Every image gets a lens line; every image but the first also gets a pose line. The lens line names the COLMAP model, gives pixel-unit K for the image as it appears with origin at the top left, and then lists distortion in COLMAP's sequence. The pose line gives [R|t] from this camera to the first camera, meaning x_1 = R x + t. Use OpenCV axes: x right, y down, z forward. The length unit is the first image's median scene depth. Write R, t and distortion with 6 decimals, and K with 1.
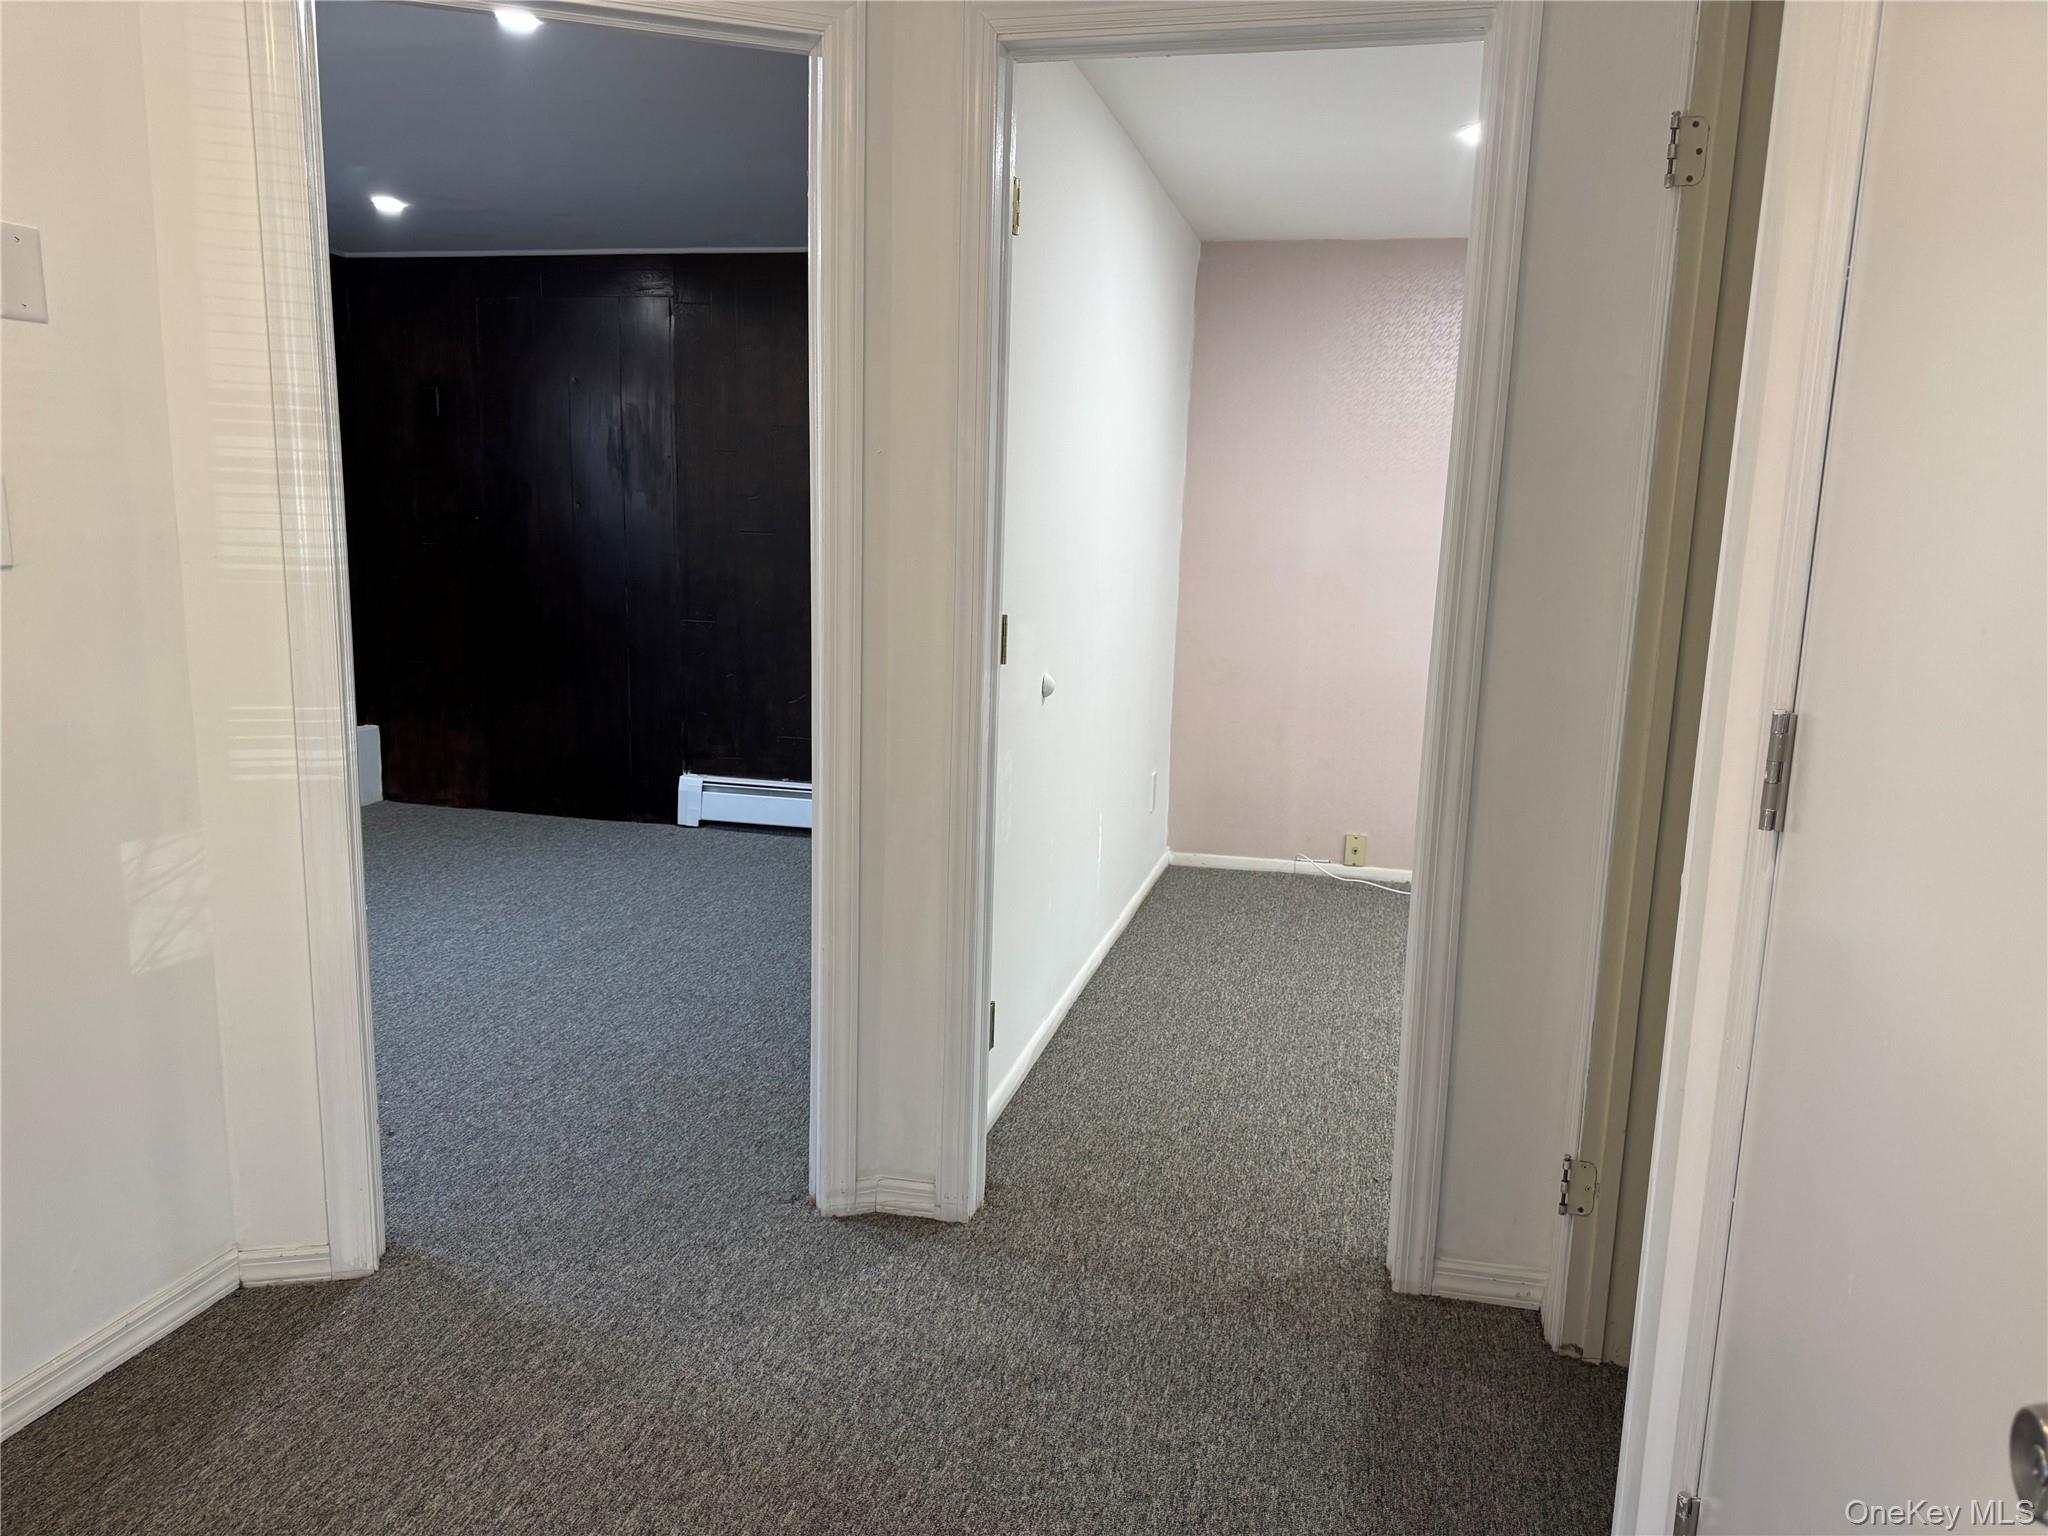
lens RADIAL K [[1437.9, 0, 1027.3], [0, 1437.9, 760.2], [0, 0, 1]] dist [0.119969, -0.151671]
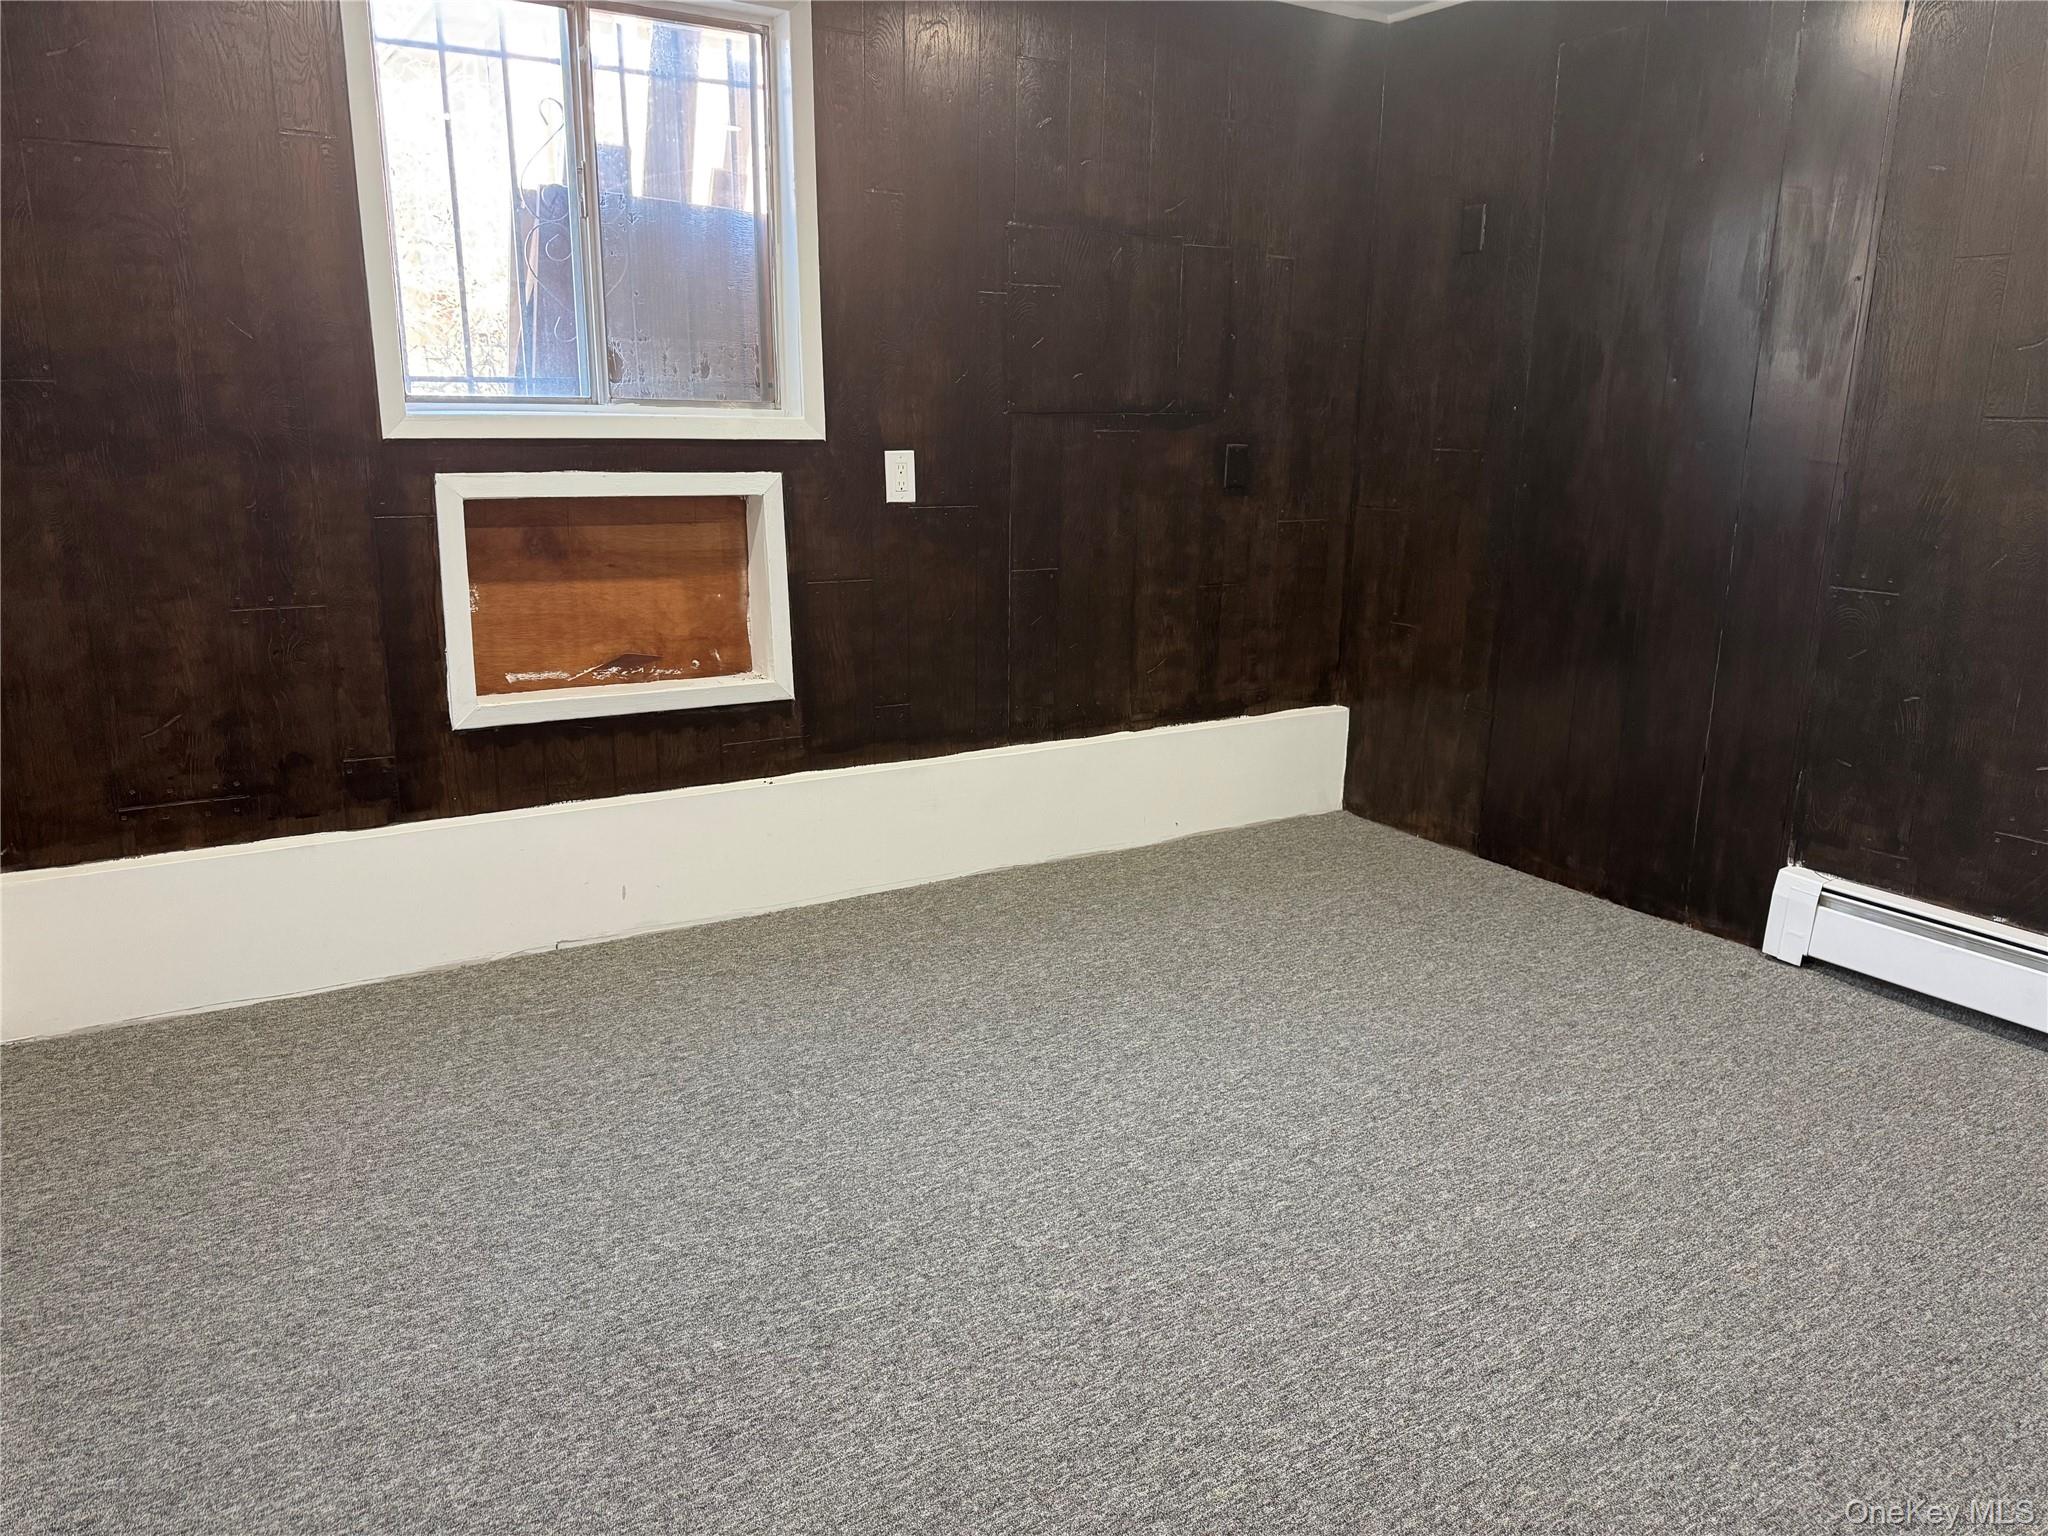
lens RADIAL K [[1432.9, 0, 1023.6], [0, 1432.9, 780.1], [0, 0, 1]] dist [0.129554, -0.227196]
pose [[0.719117, 0.157634, -0.676774, -0.076253], [-0.110251, 0.987476, 0.112854, -0.054633], [0.686088, -0.006540, 0.727490, 0.399271]]
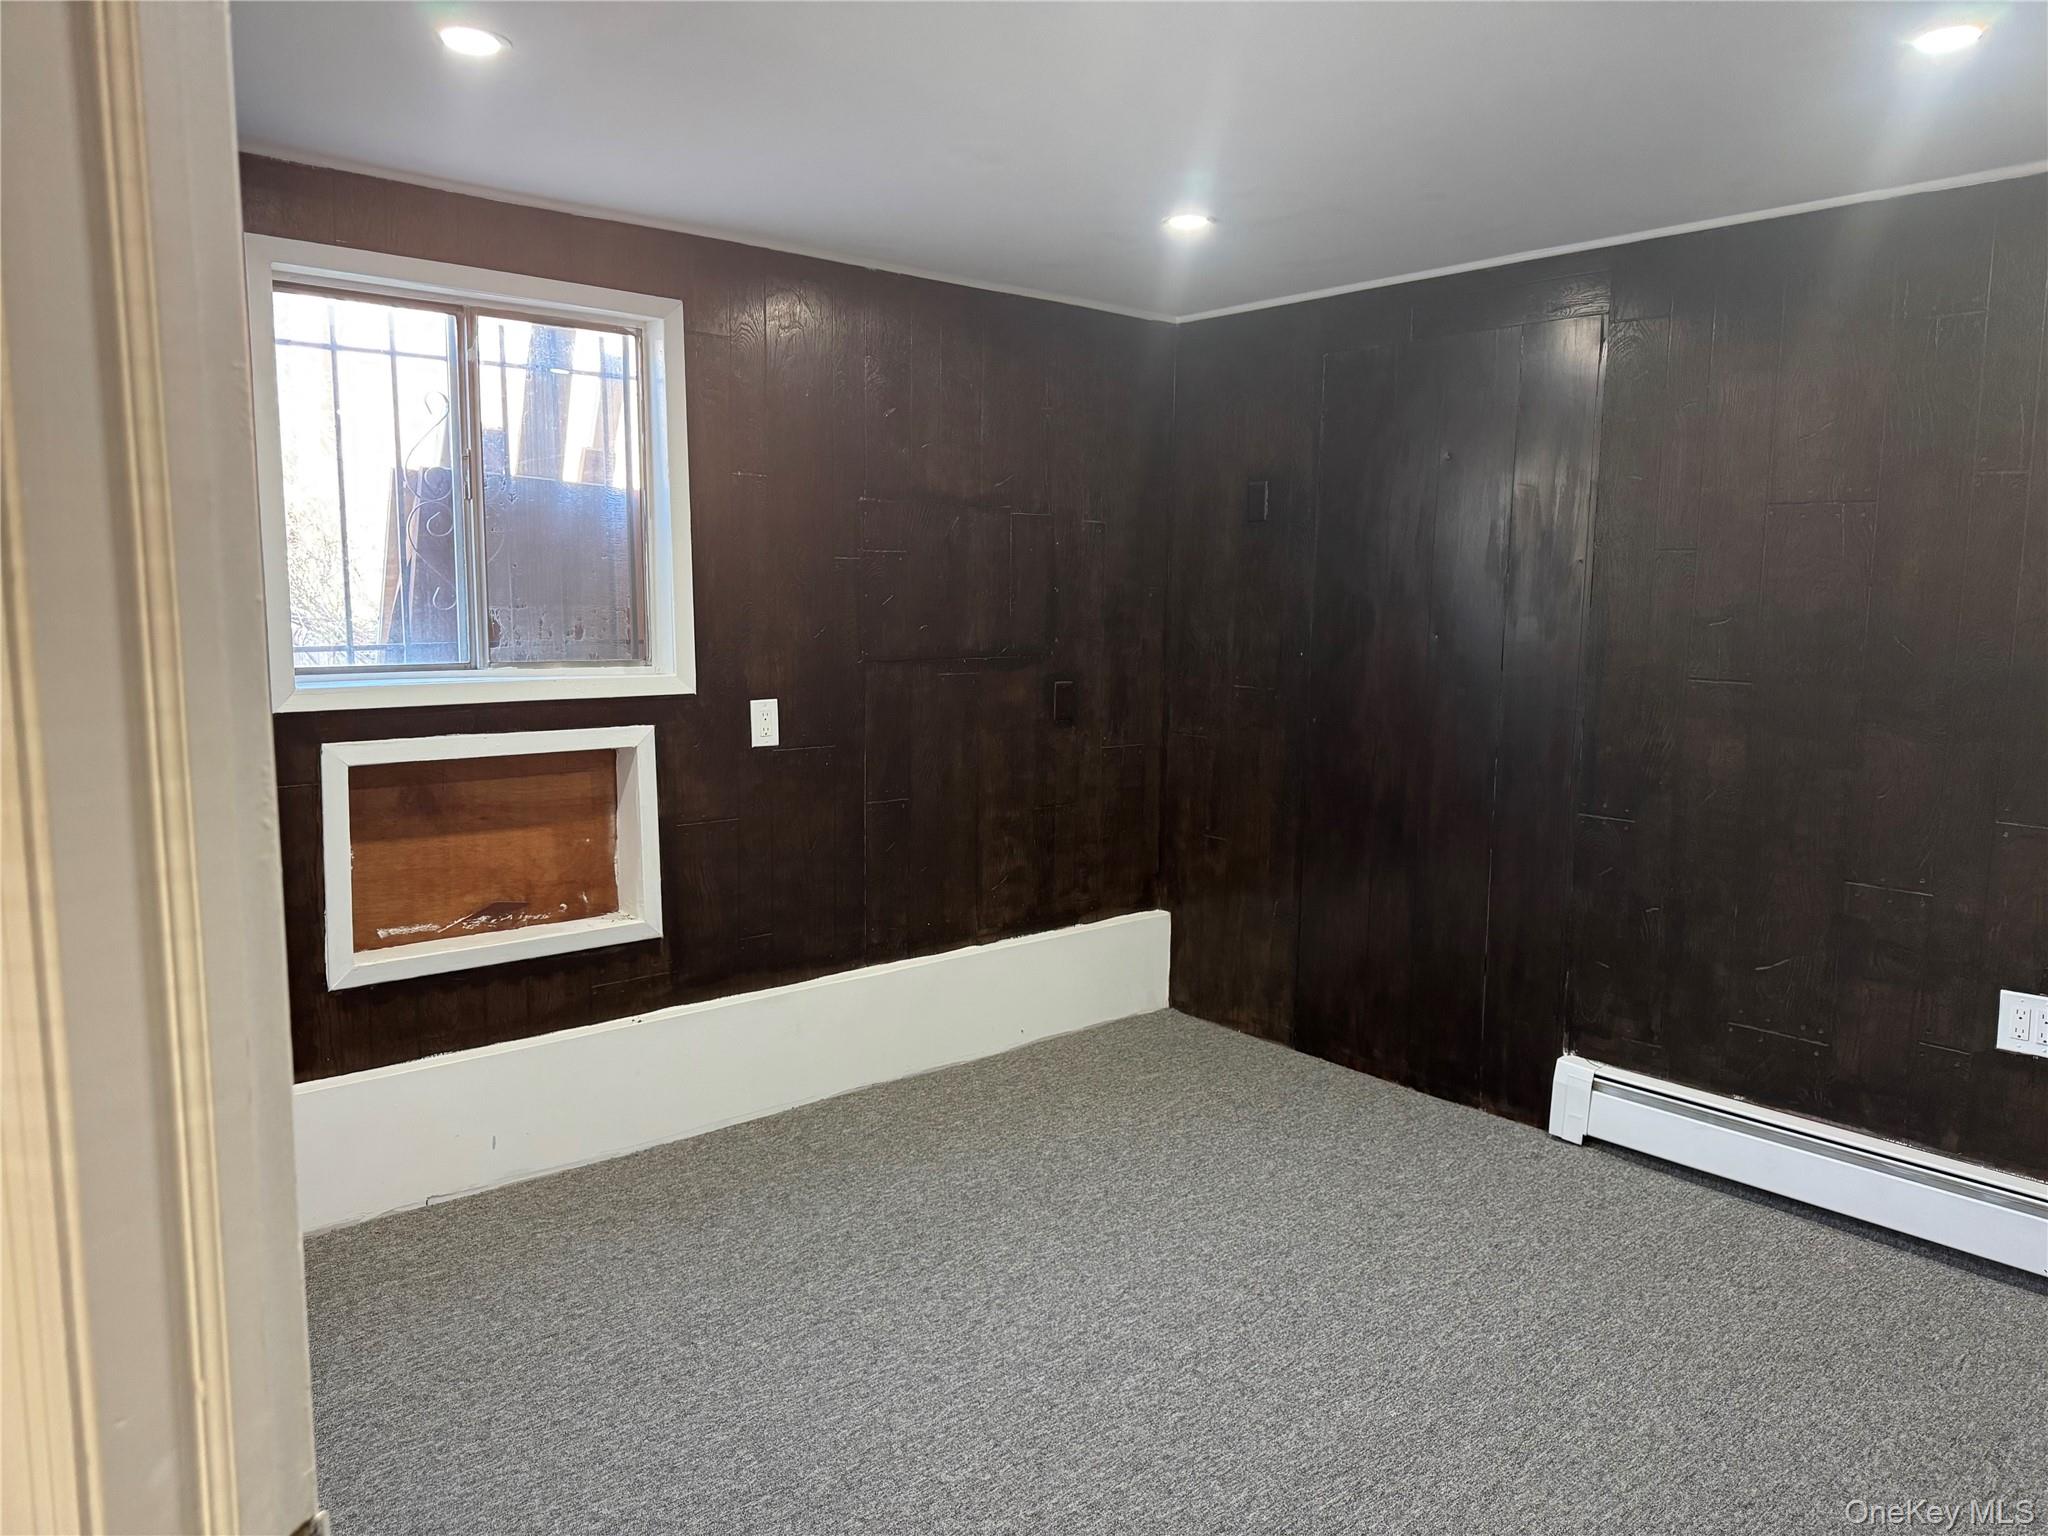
lens RADIAL K [[1446.8, 0, 1030.4], [0, 1446.8, 774.7], [0, 0, 1]] dist [0.057384, -0.076489]
pose [[0.821176, 0.060744, -0.567433, -0.075093], [-0.086830, 0.996041, -0.019032, -0.081829], [0.564031, 0.064899, 0.823200, 0.339236]]
